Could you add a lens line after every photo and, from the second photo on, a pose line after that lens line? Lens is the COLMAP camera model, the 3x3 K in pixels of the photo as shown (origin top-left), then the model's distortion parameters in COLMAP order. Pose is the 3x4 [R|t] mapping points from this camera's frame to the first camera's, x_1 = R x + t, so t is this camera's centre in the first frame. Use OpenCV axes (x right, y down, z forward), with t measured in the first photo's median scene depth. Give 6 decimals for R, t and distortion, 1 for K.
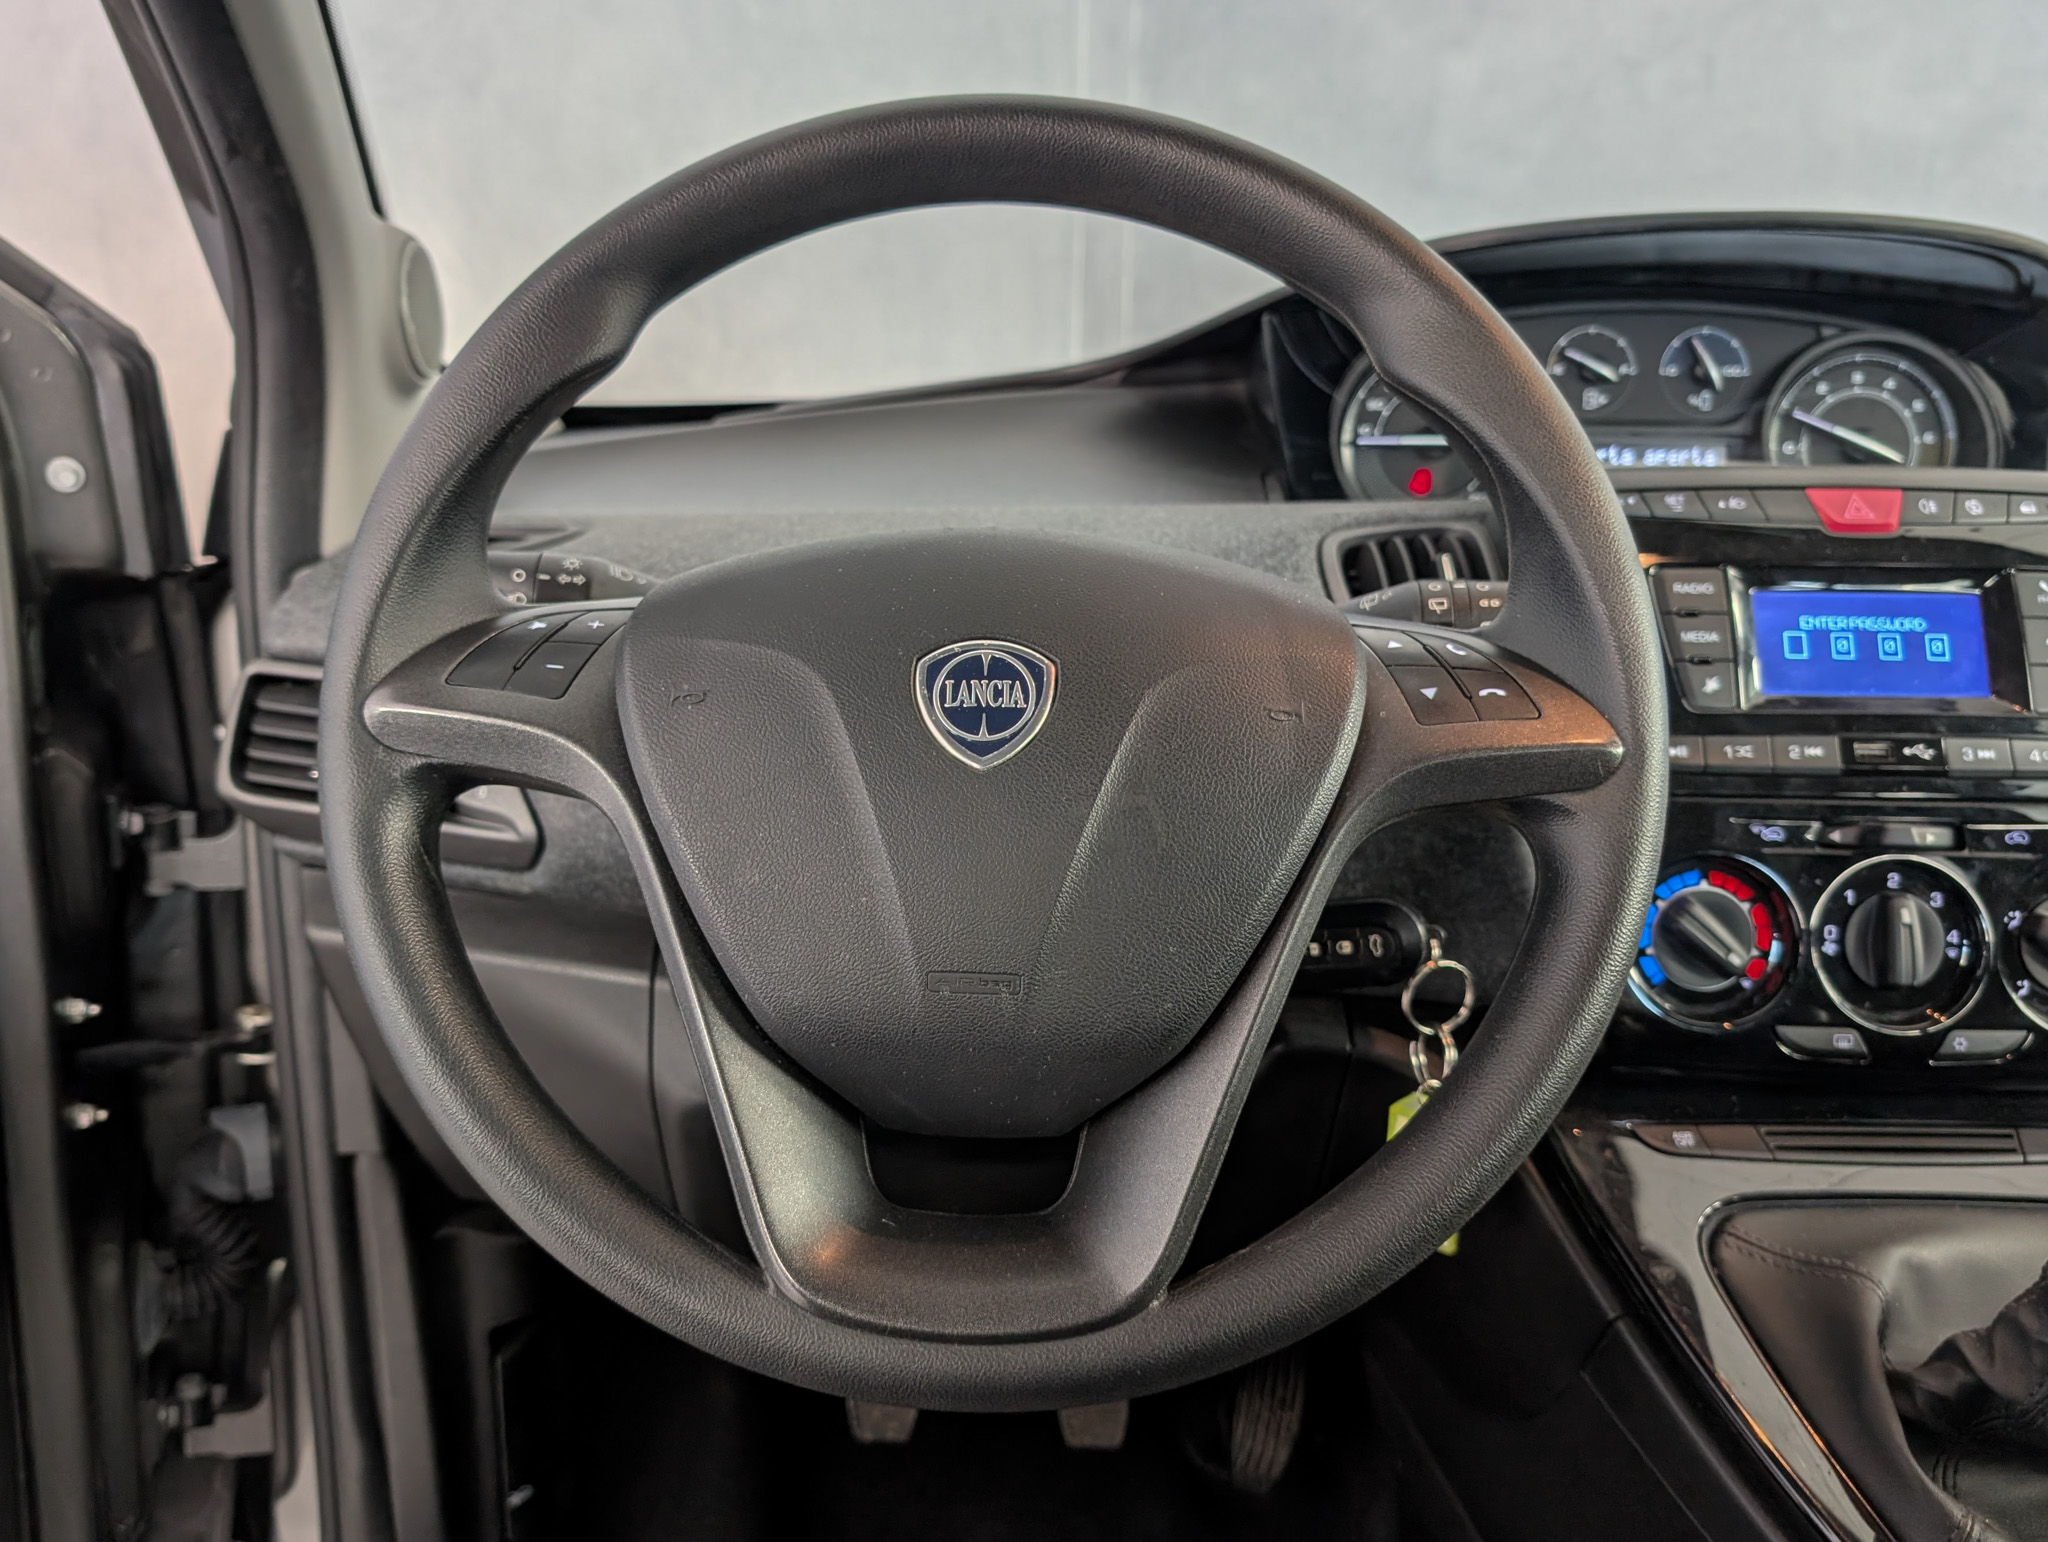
lens RADIAL K [[1812.7, 0, 1024.0], [0, 1812.7, 771.0], [0, 0, 1]] dist [0.018939, -0.024175]
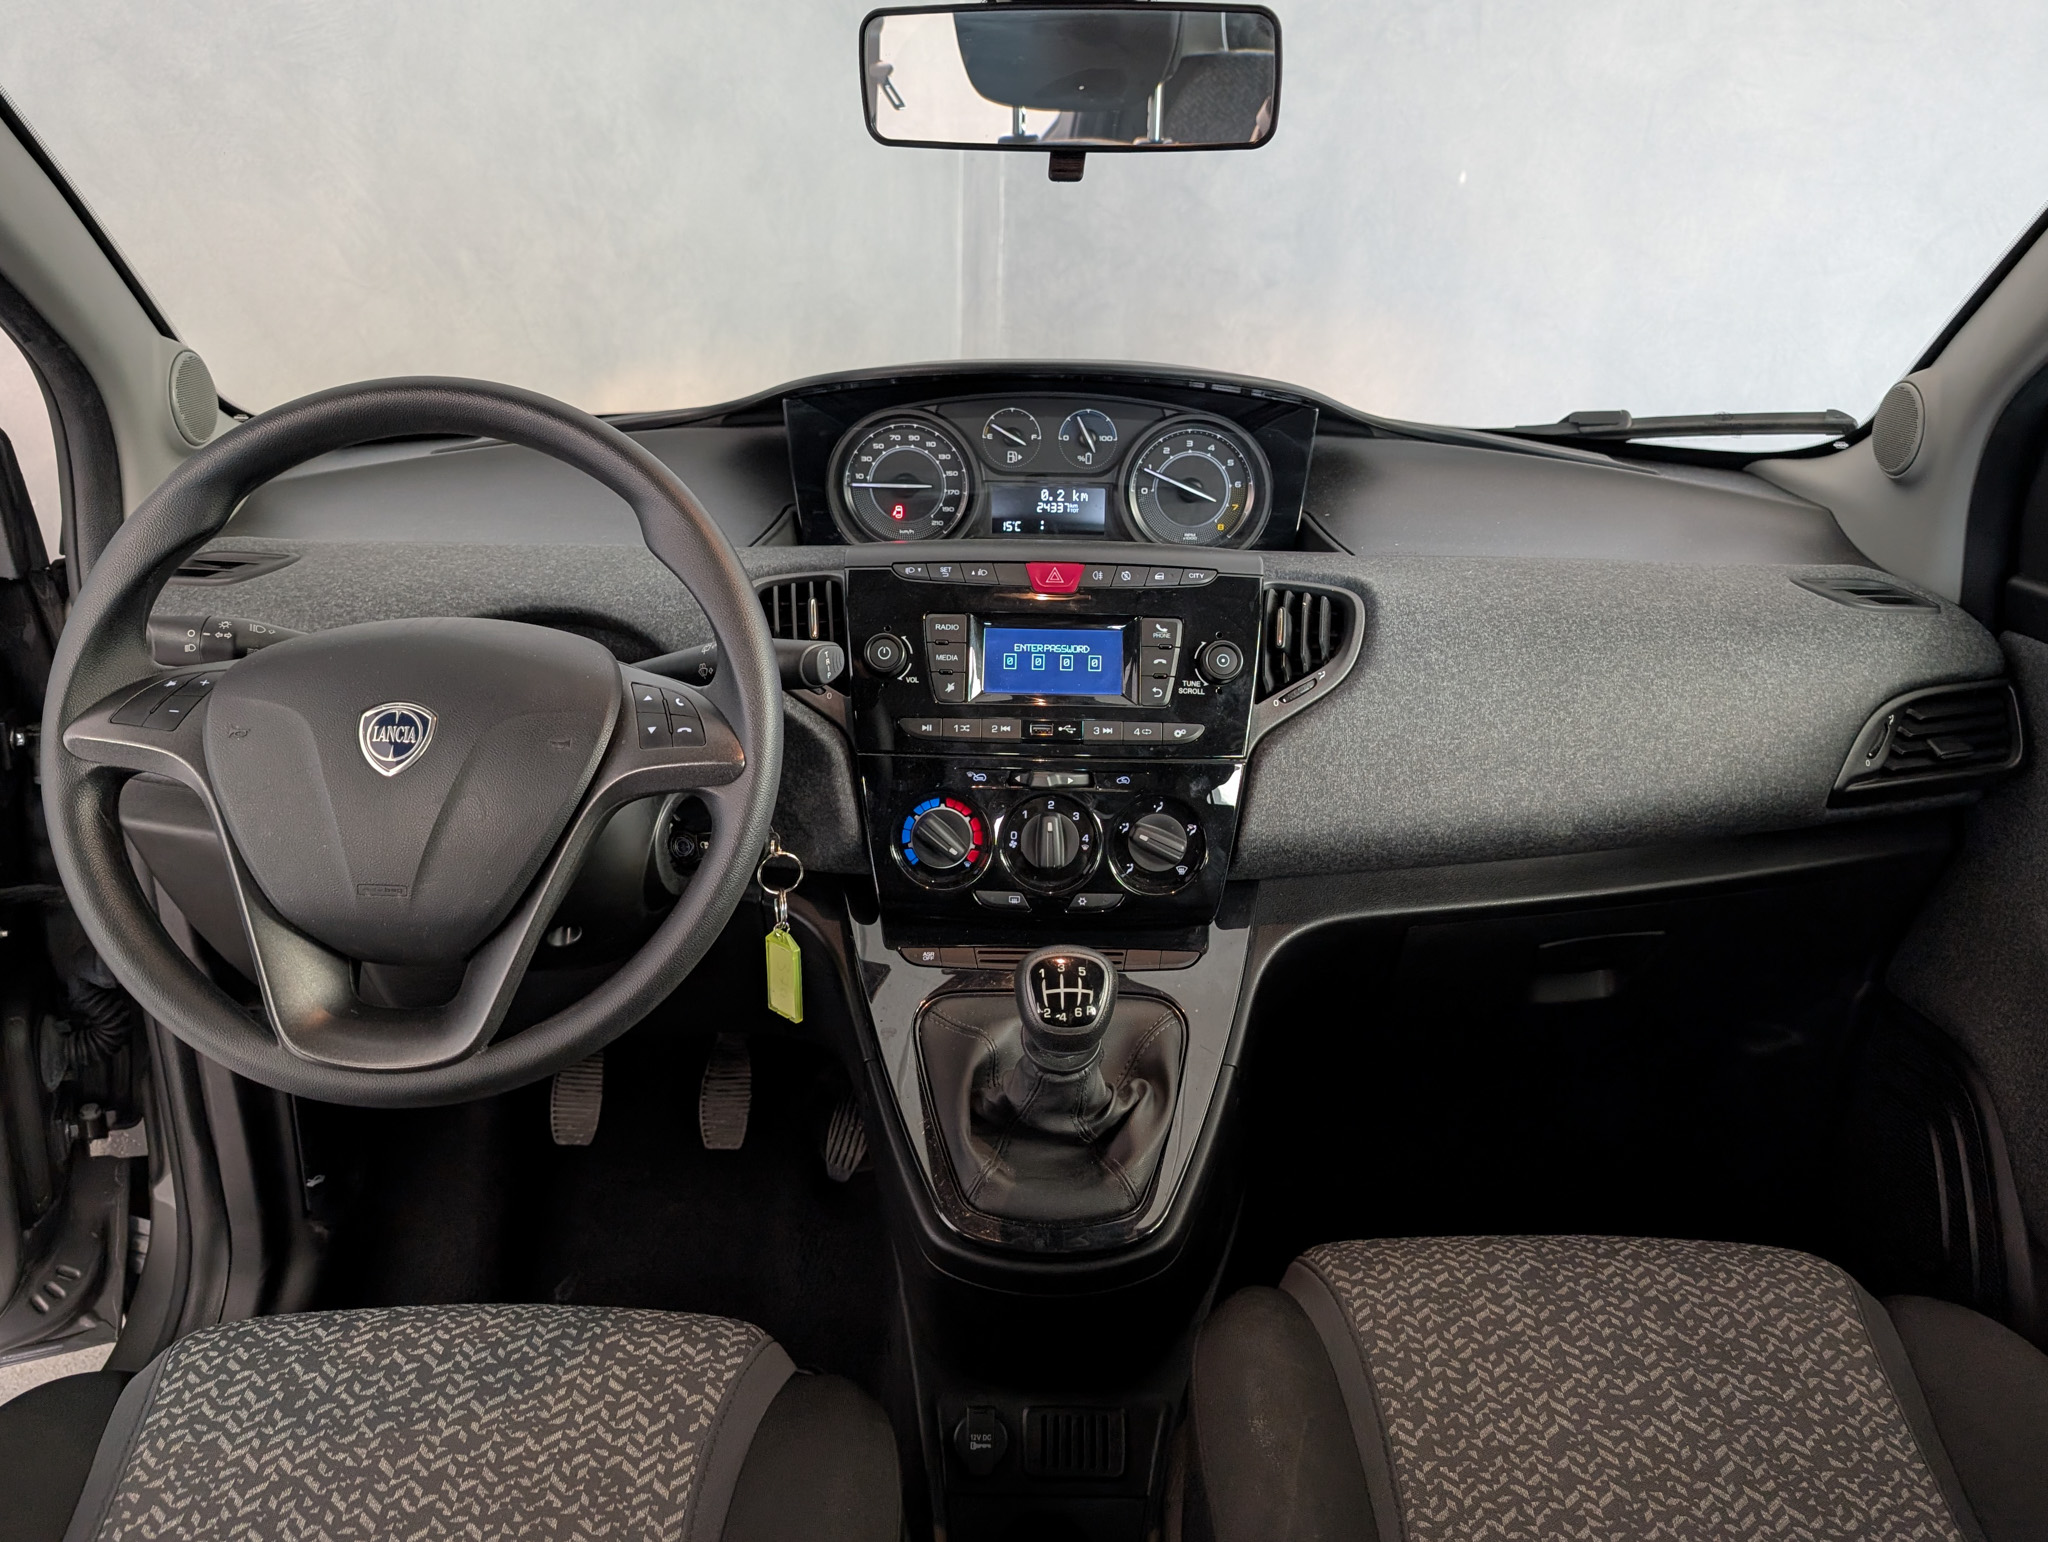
lens RADIAL K [[1703.6, 0, 1071.5], [0, 1703.6, 730.1], [0, 0, 1]] dist [0.126019, -0.167718]
pose [[0.999949, 0.003433, 0.009512, 0.466437], [-0.004336, 0.995322, 0.096514, -0.157046], [-0.009136, -0.096551, 0.995286, -0.553643]]
